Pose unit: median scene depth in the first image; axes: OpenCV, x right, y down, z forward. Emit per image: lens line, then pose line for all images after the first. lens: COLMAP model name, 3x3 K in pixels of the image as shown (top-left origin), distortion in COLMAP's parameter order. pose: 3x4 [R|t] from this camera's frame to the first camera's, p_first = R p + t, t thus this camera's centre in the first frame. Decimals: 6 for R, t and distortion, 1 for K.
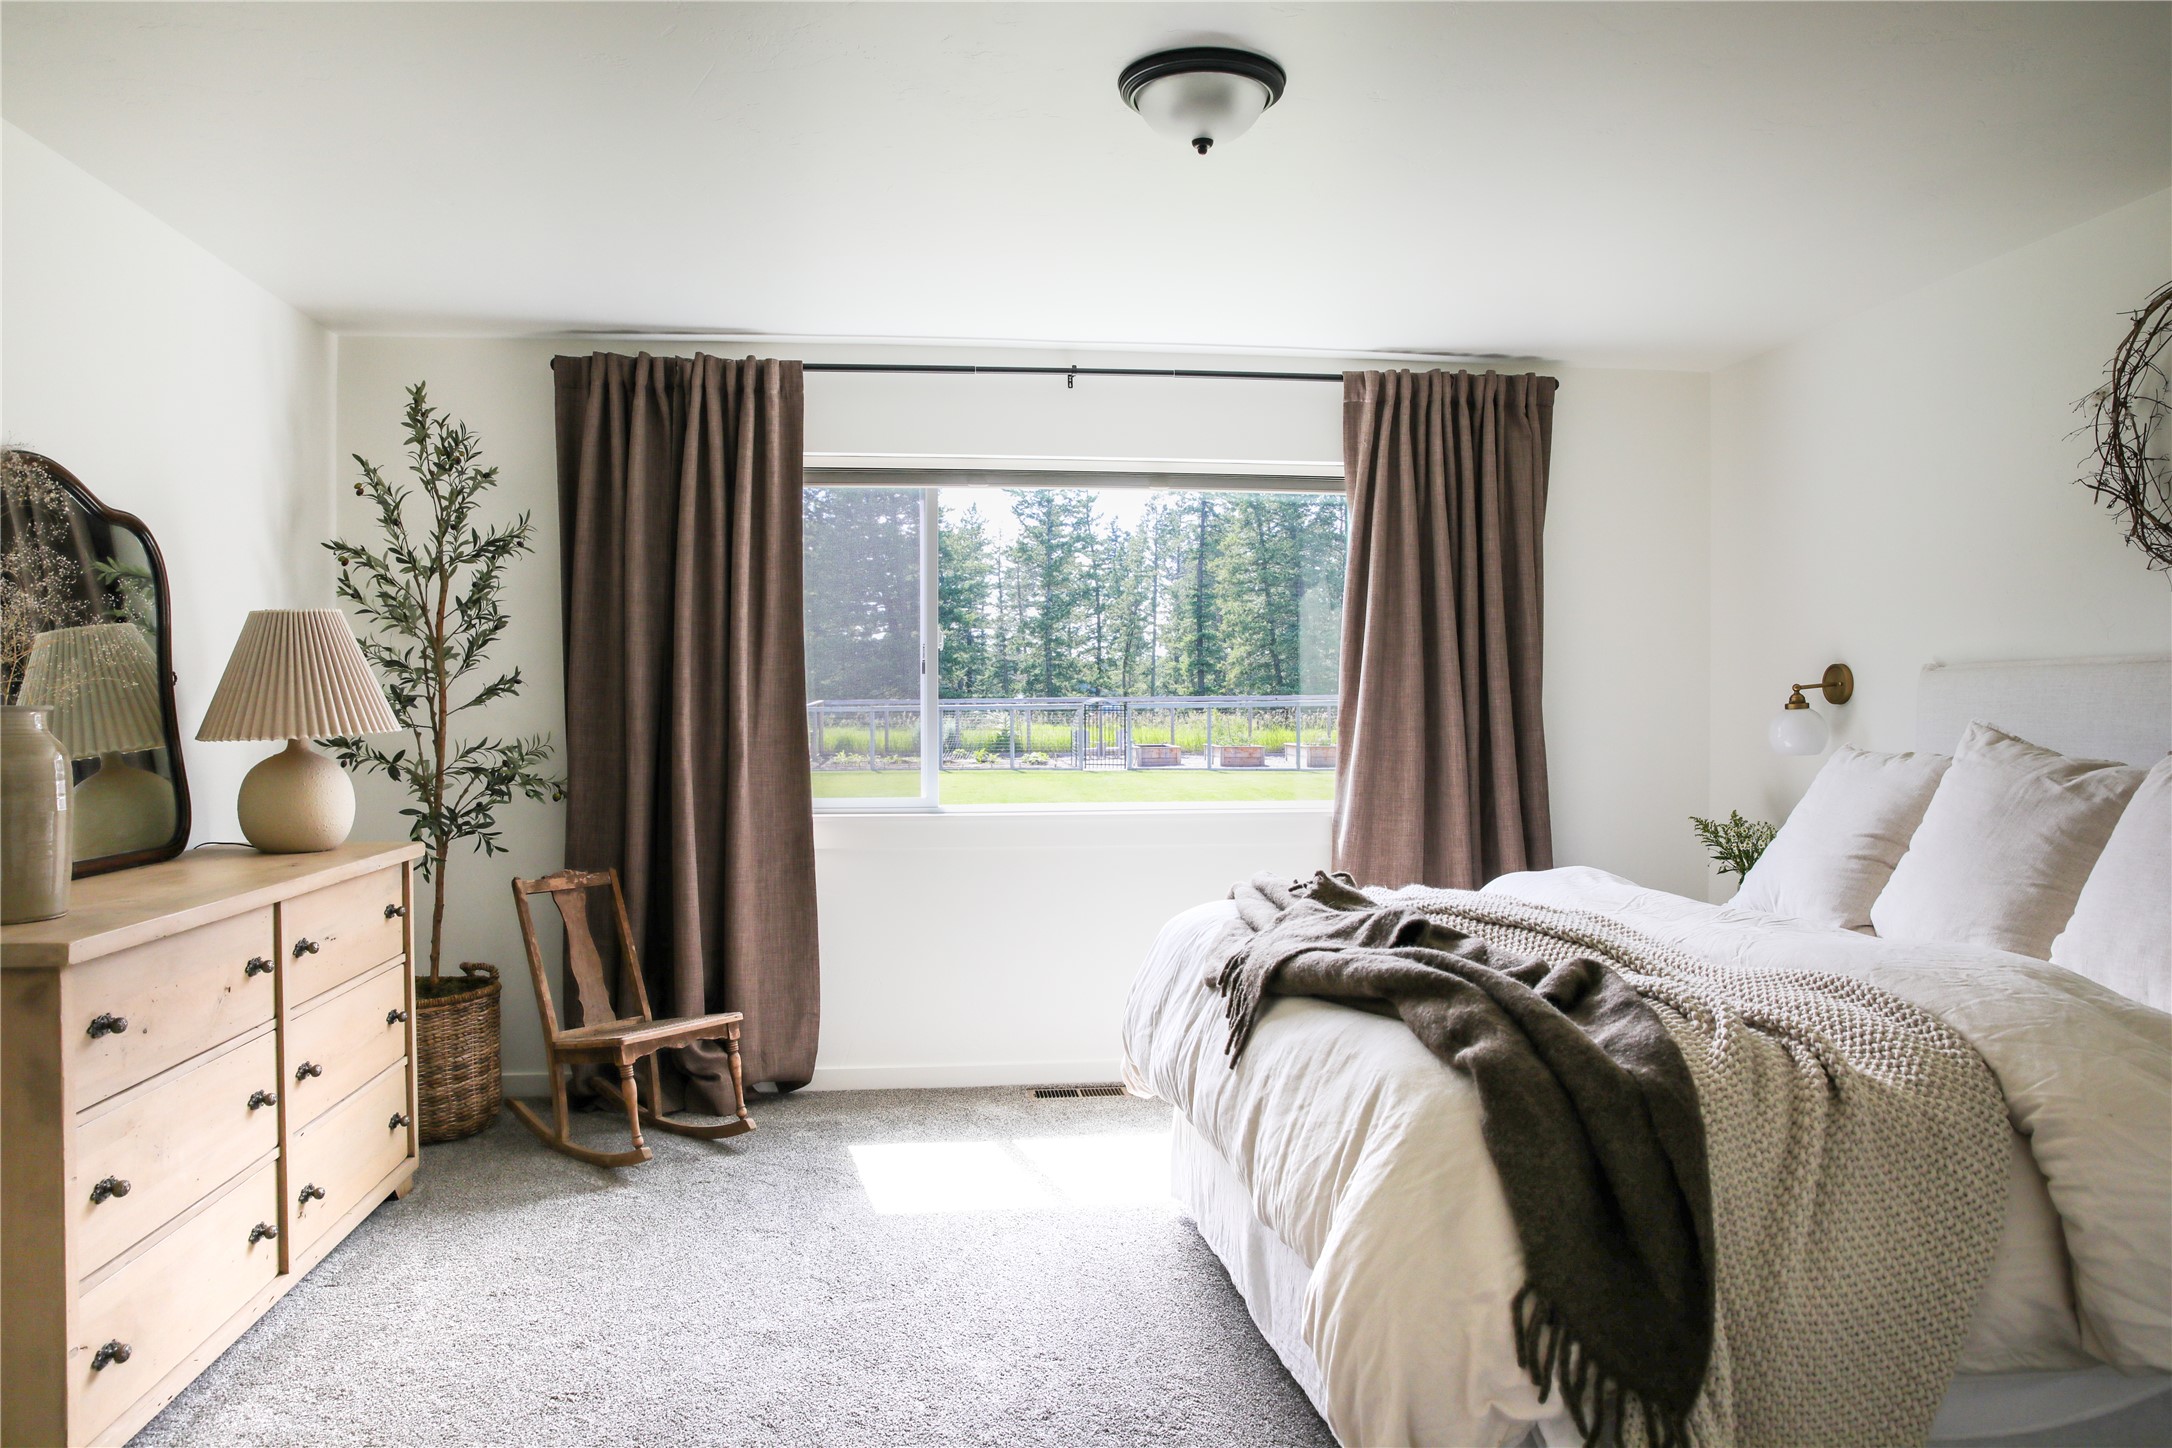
lens RADIAL K [[1499.3, 0, 1085.8], [0, 1499.3, 728.7], [0, 0, 1]] dist [-0.112076, 0.103085]
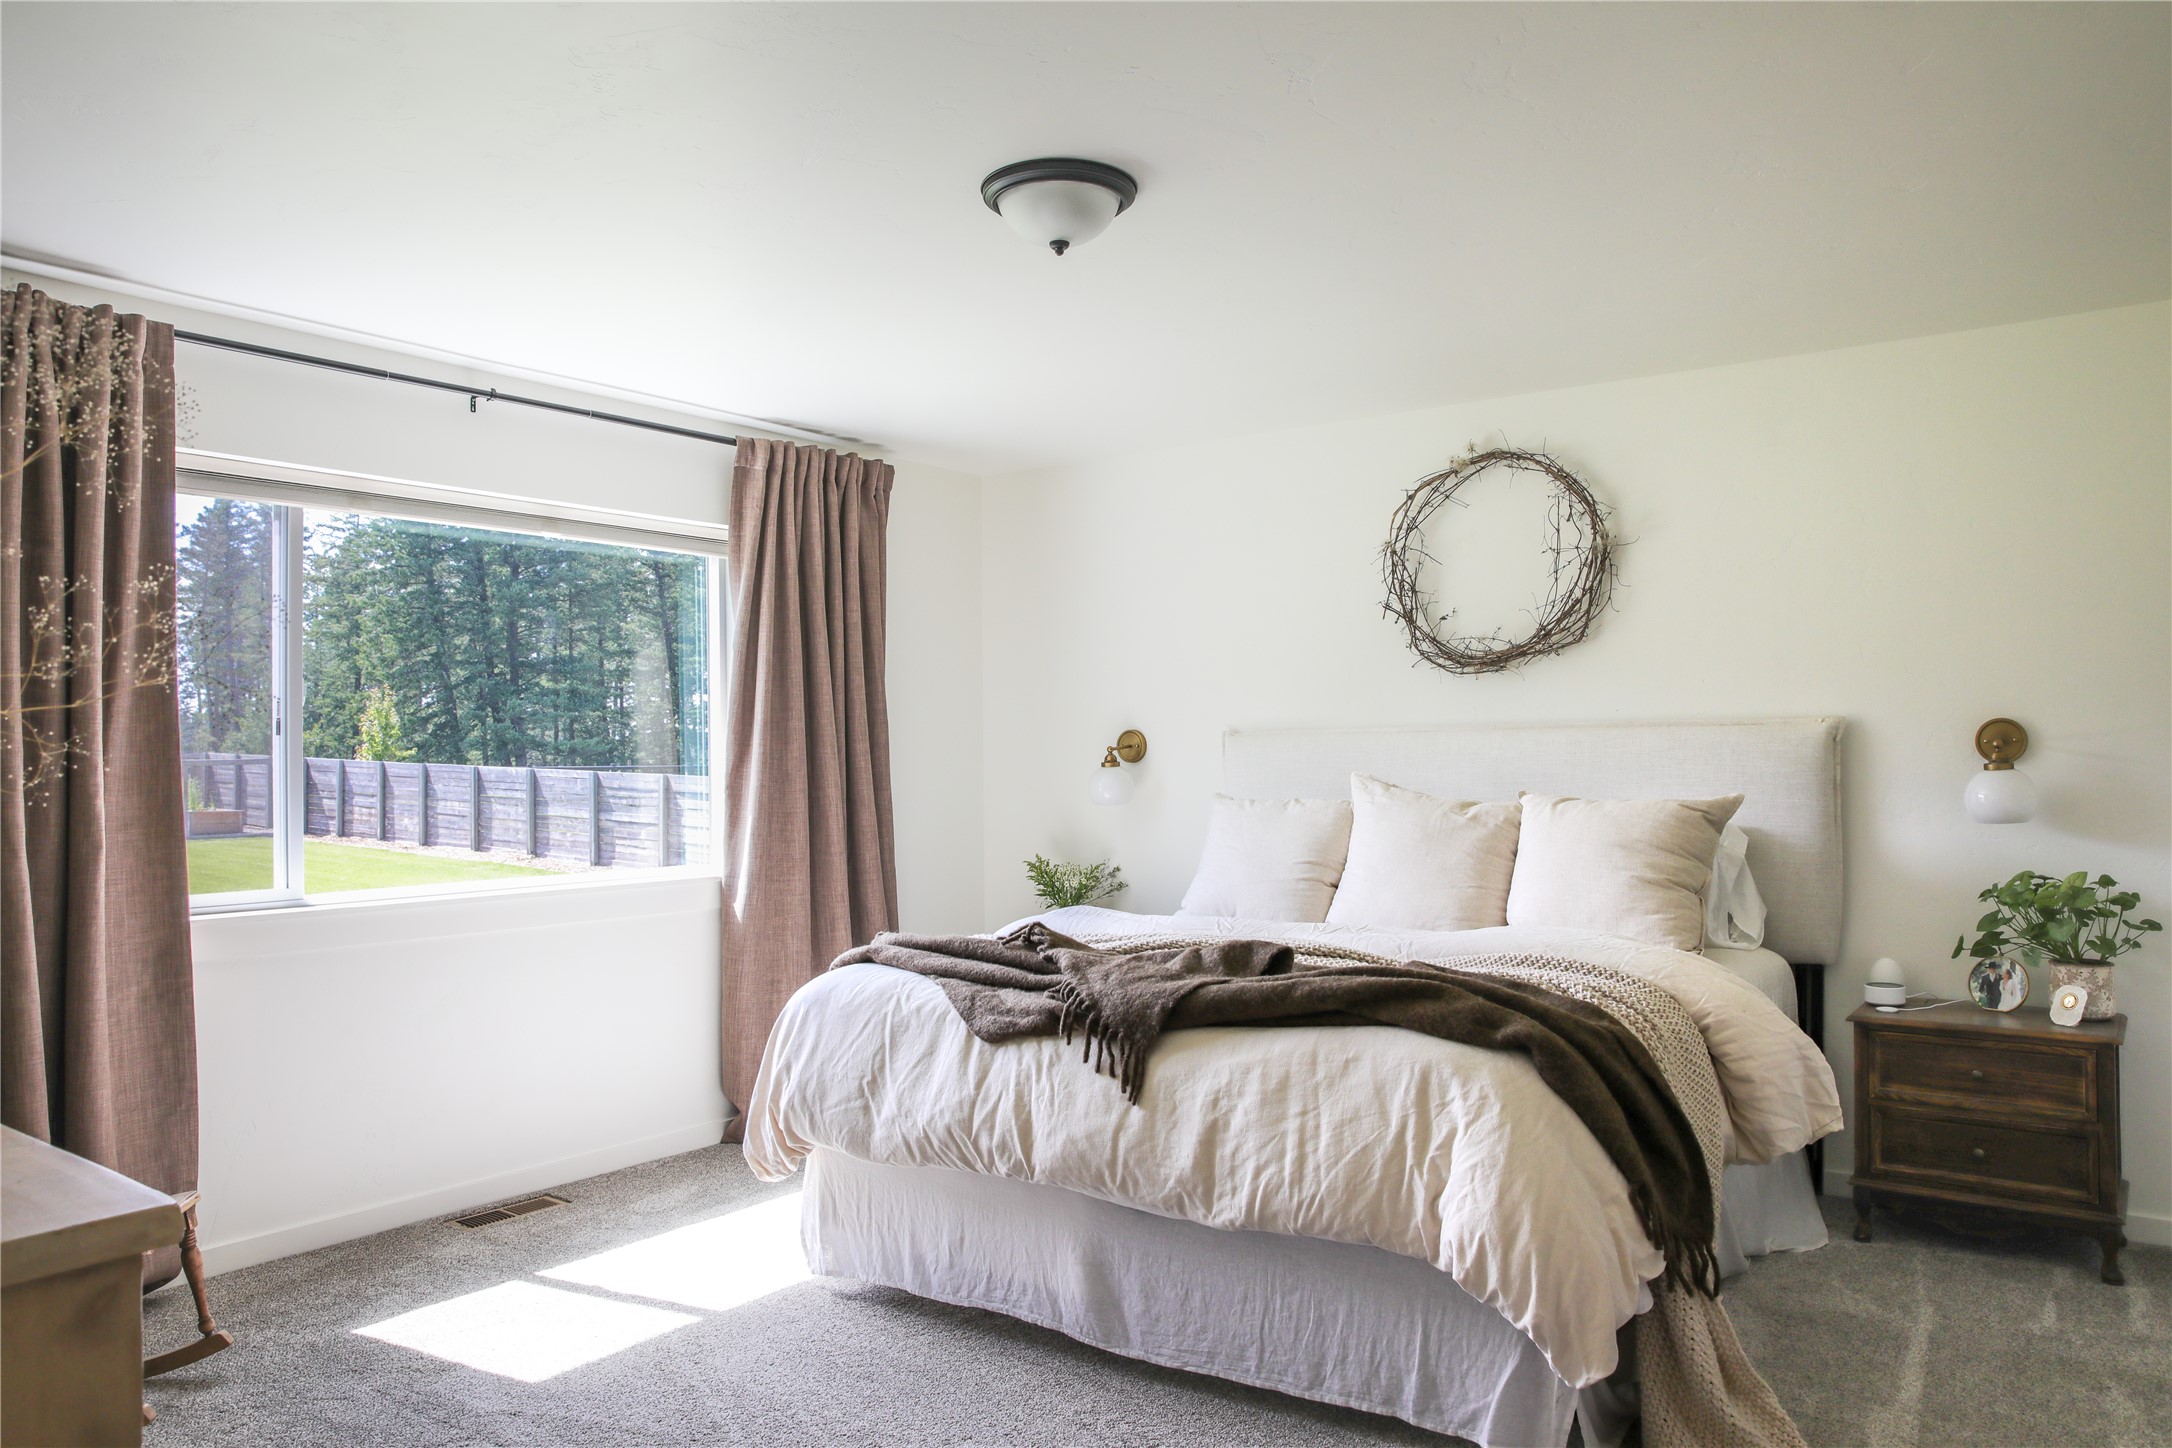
lens RADIAL K [[1499.3, 0, 1085.8], [0, 1499.3, 728.7], [0, 0, 1]] dist [-0.112076, 0.103085]
pose [[0.692281, 0.007109, 0.721593, -0.403309], [0.021216, 0.999319, -0.030199, -0.007581], [-0.721316, 0.036215, 0.691658, 0.150357]]
